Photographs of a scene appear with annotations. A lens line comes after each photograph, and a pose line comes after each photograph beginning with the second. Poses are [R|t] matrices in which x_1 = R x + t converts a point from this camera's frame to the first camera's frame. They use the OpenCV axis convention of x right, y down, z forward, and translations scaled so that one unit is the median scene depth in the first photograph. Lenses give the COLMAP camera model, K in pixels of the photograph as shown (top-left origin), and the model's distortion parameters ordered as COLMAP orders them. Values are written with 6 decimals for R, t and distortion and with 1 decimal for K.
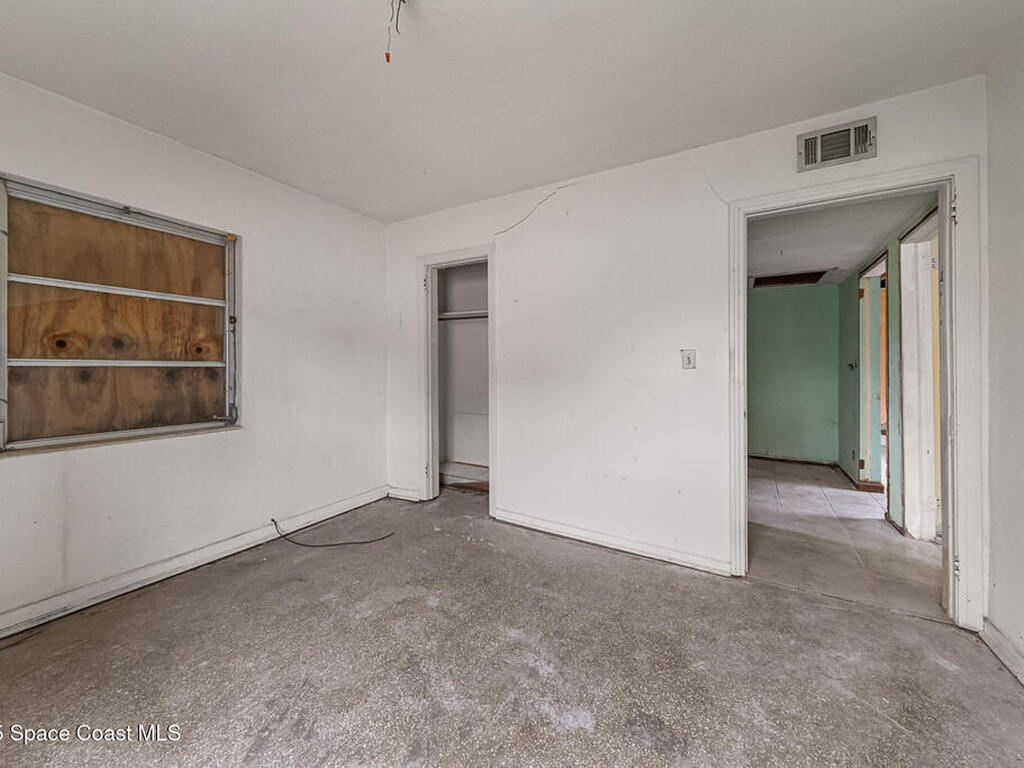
lens RADIAL K [[388.9, 0, 505.1], [0, 388.9, 367.9], [0, 0, 1]] dist [-0.001217, -0.000106]
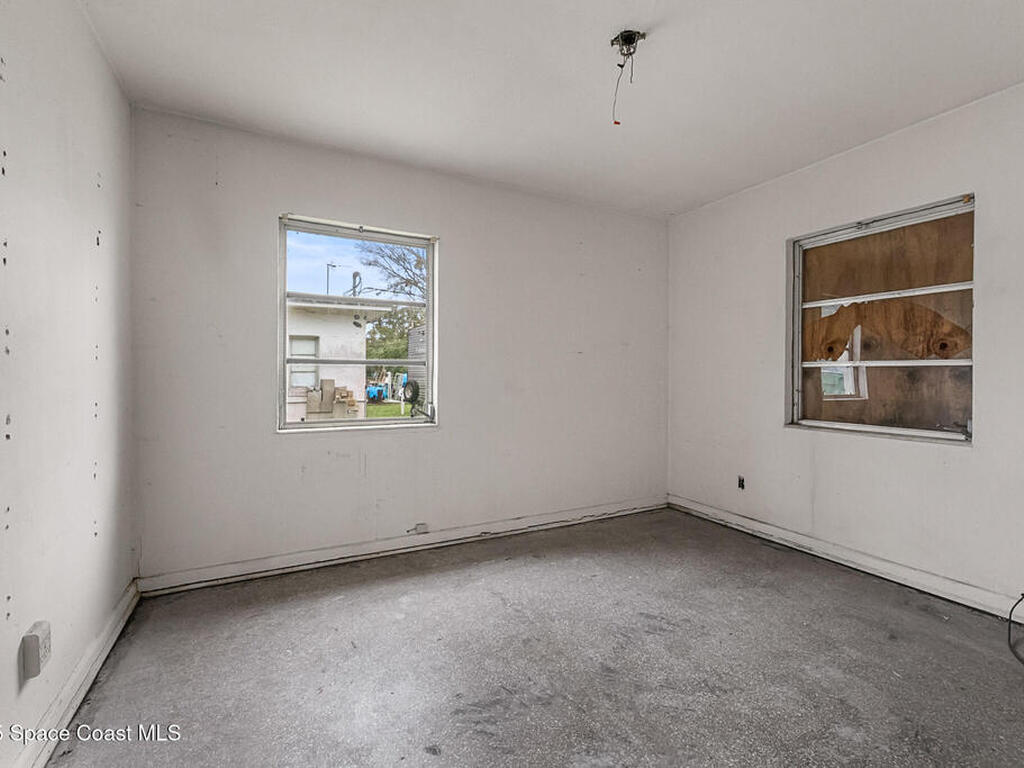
lens RADIAL K [[461.0, 0, 511.4], [0, 461.0, 378.0], [0, 0, 1]] dist [0.001273, 0.000144]
pose [[-0.515159, 0.006378, -0.857071, 0.631414], [-0.002646, 0.999956, 0.009032, 0.018730], [0.857091, 0.006921, -0.515119, 0.786562]]
